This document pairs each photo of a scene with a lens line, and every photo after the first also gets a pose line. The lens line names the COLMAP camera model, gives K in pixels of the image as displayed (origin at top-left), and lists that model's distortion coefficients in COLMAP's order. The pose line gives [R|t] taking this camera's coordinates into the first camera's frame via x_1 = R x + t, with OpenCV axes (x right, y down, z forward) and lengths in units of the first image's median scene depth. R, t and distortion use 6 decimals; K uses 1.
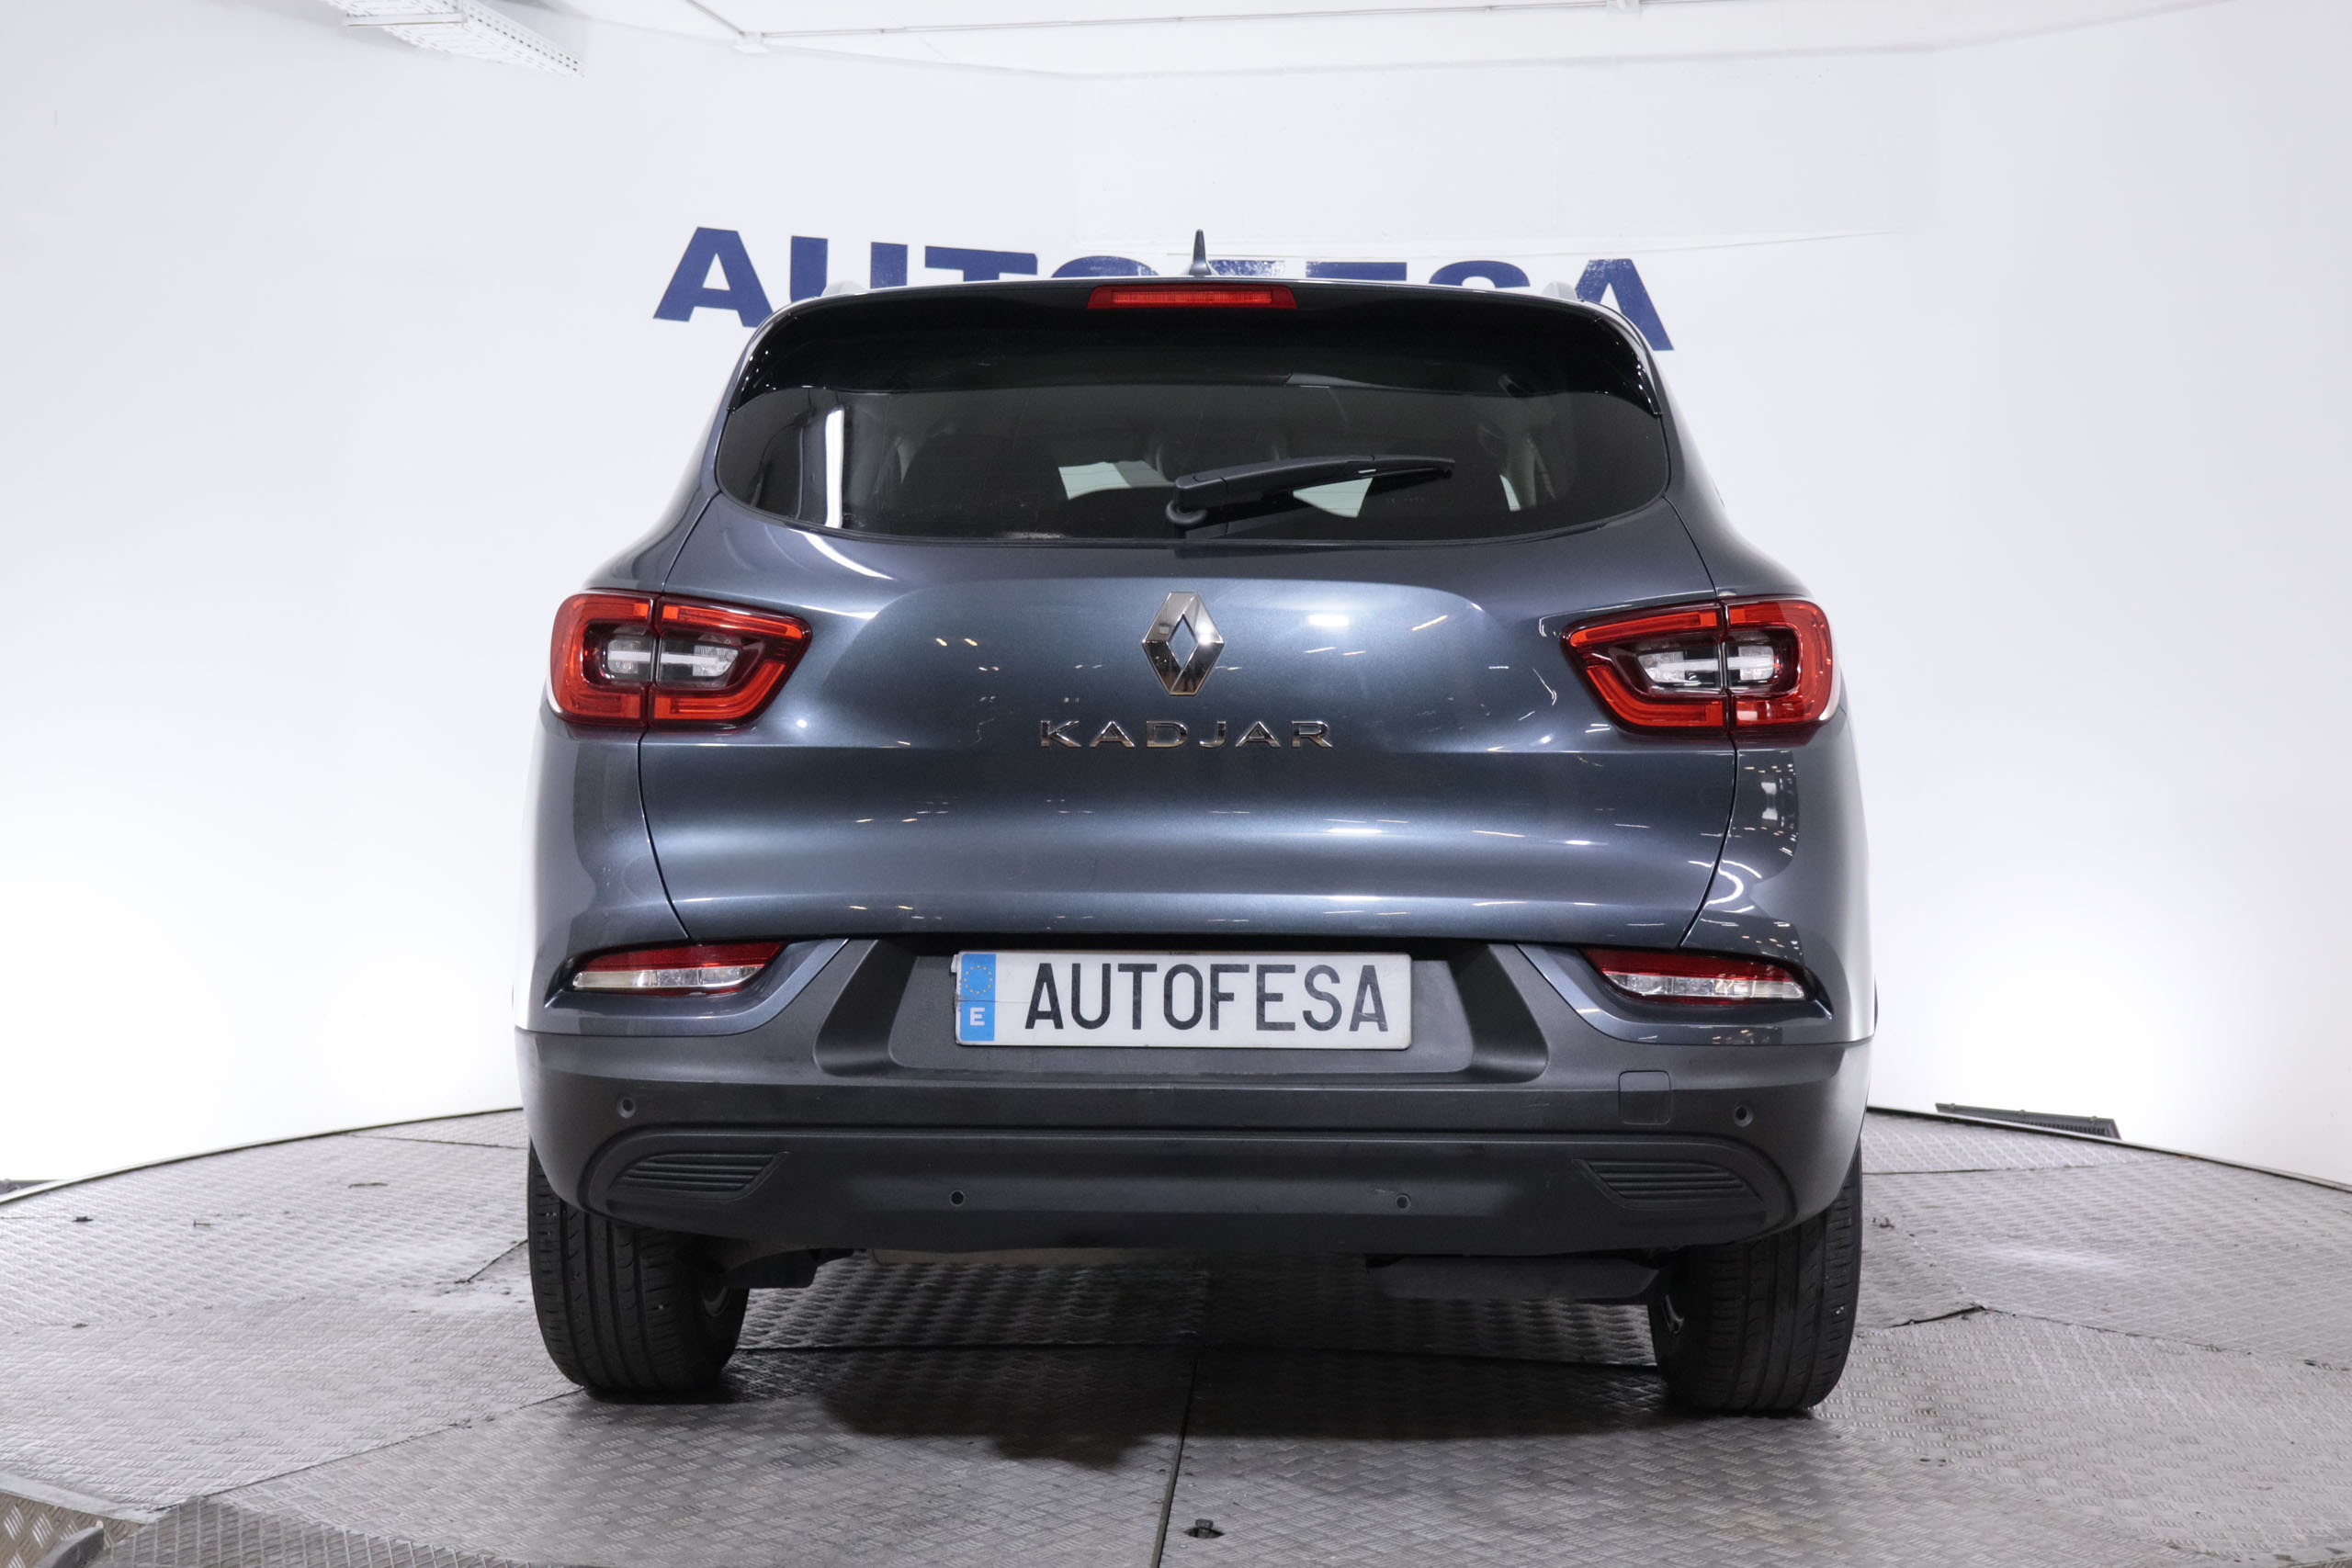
lens RADIAL K [[3060.5, 0, 1171.9], [0, 3060.5, 808.0], [0, 0, 1]] dist [0.039627, 0.000000]
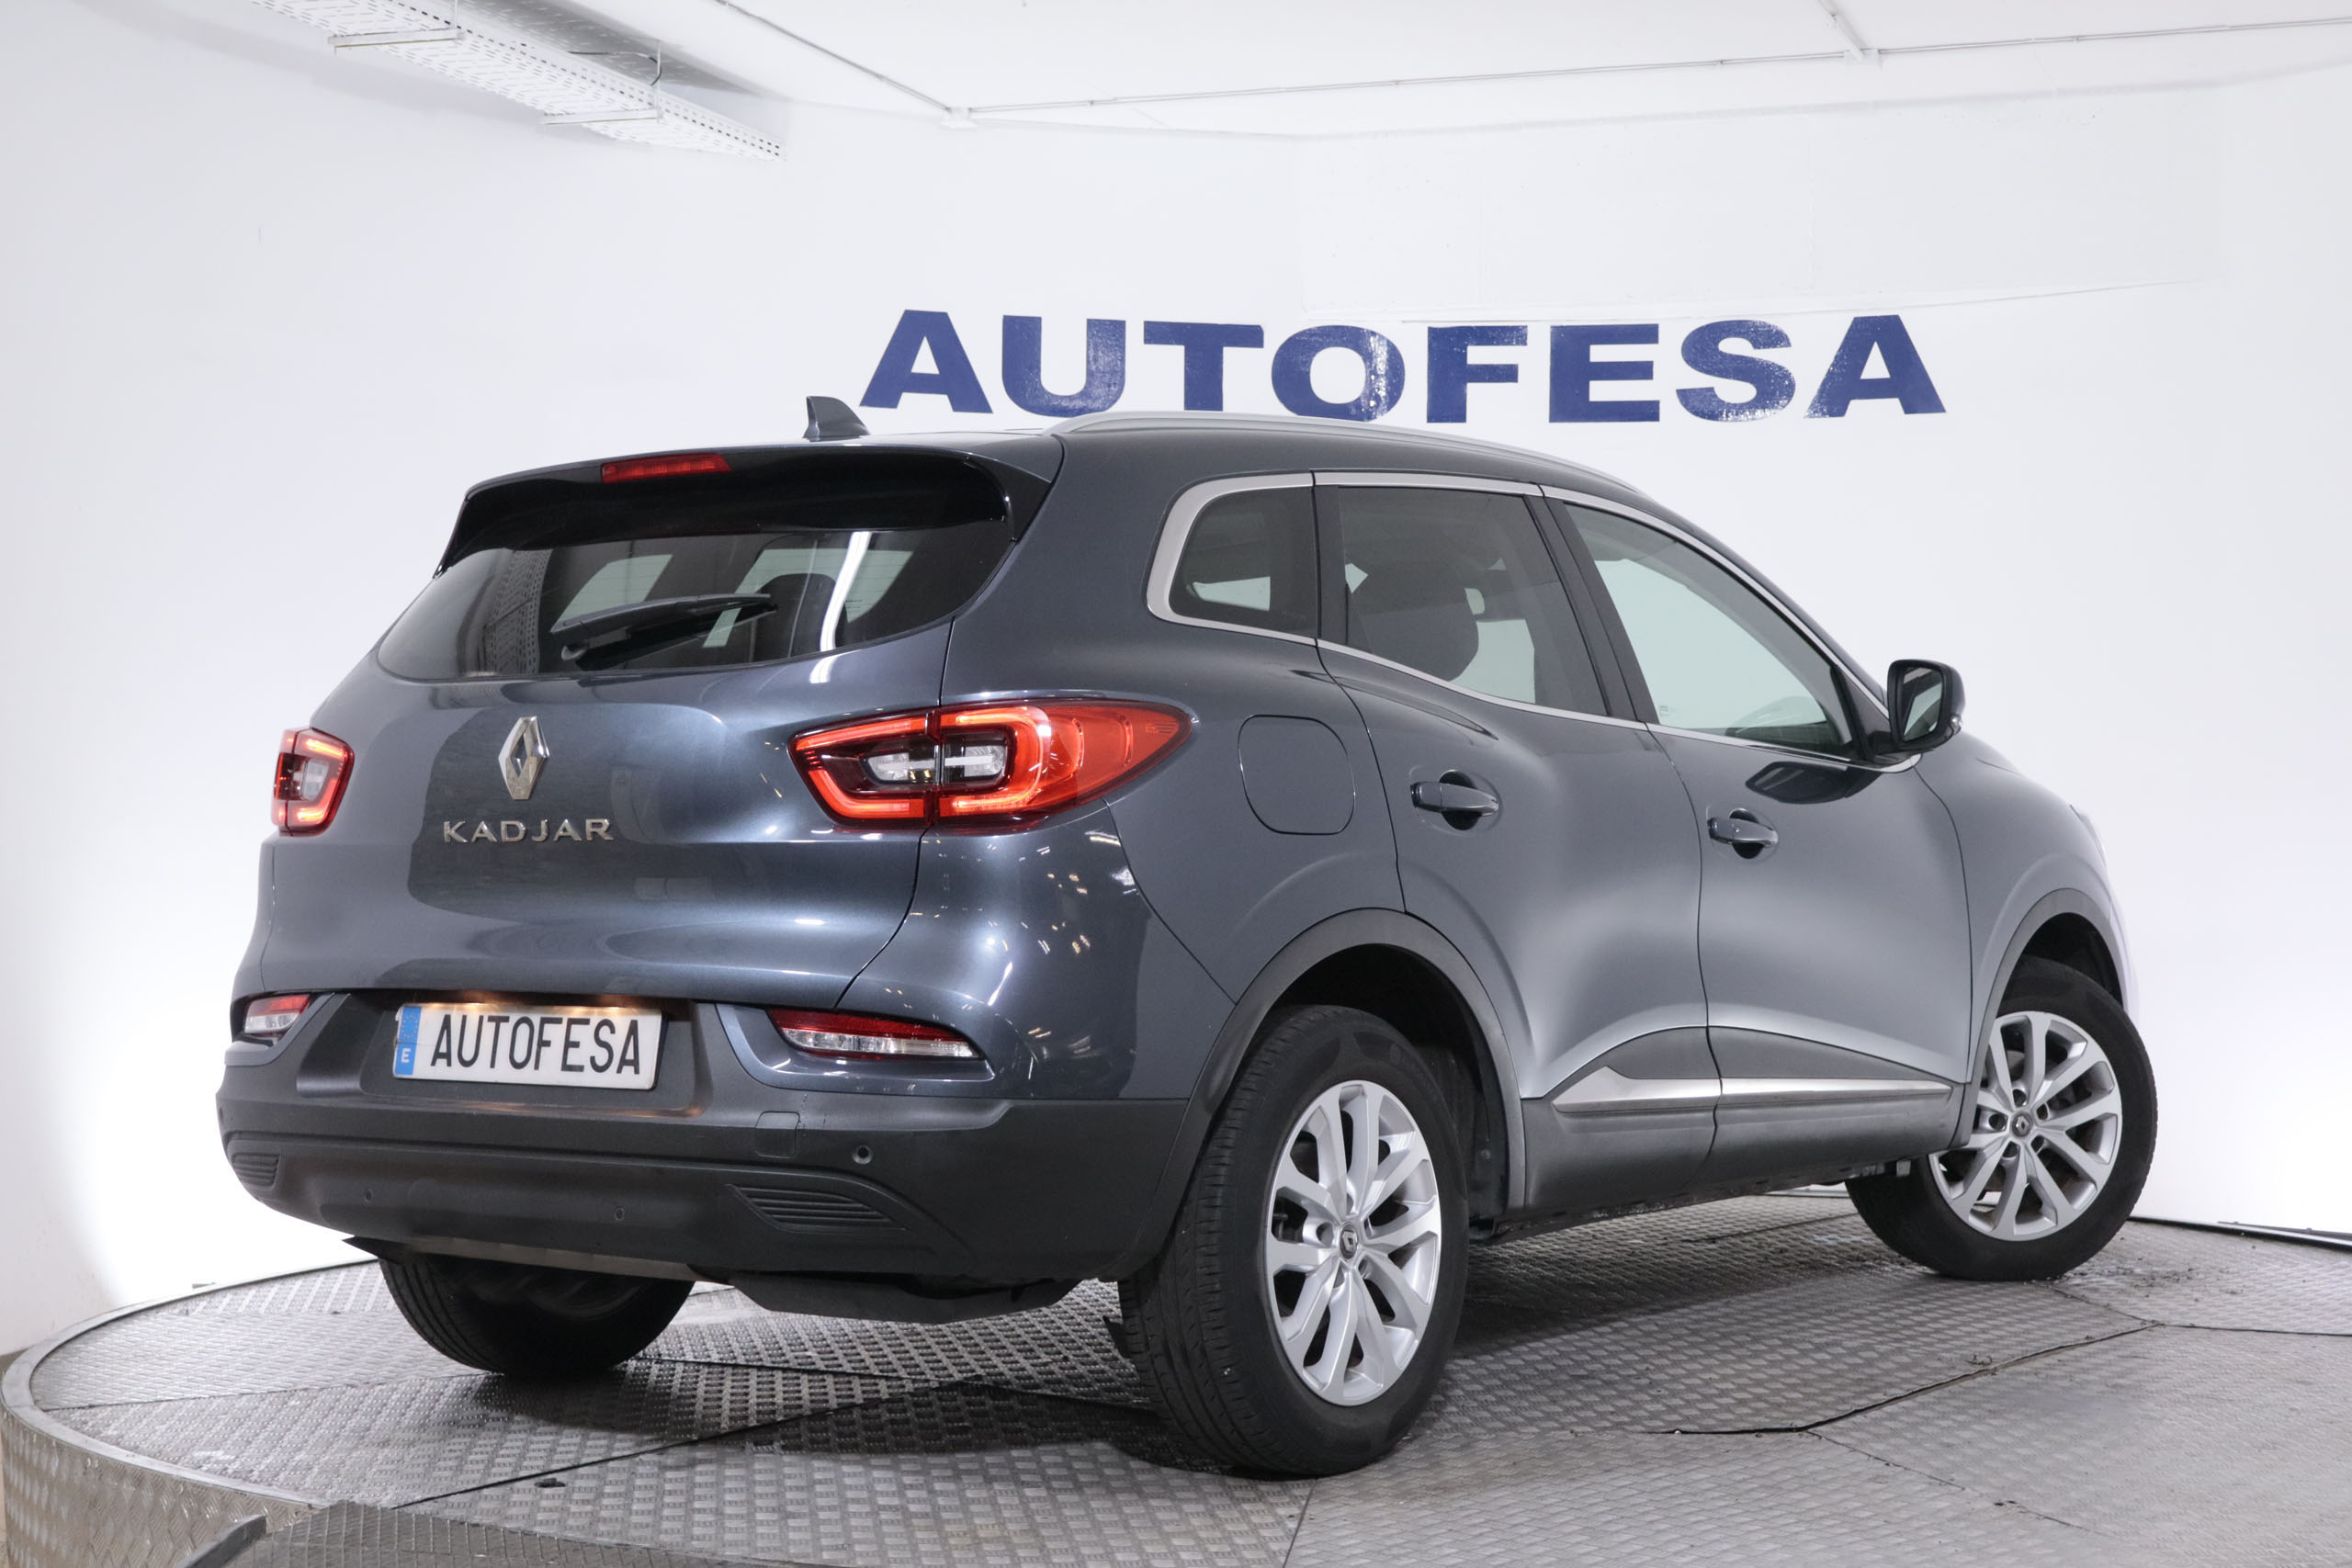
lens RADIAL K [[3670.7, 0, 1167.4], [0, 3670.7, 803.8], [0, 0, 1]] dist [0.039589, 0.000000]
pose [[0.993561, -0.011814, -0.112685, 0.055952], [0.008274, 0.999459, -0.031836, 0.002601], [0.113000, 0.030699, 0.993121, -0.131462]]
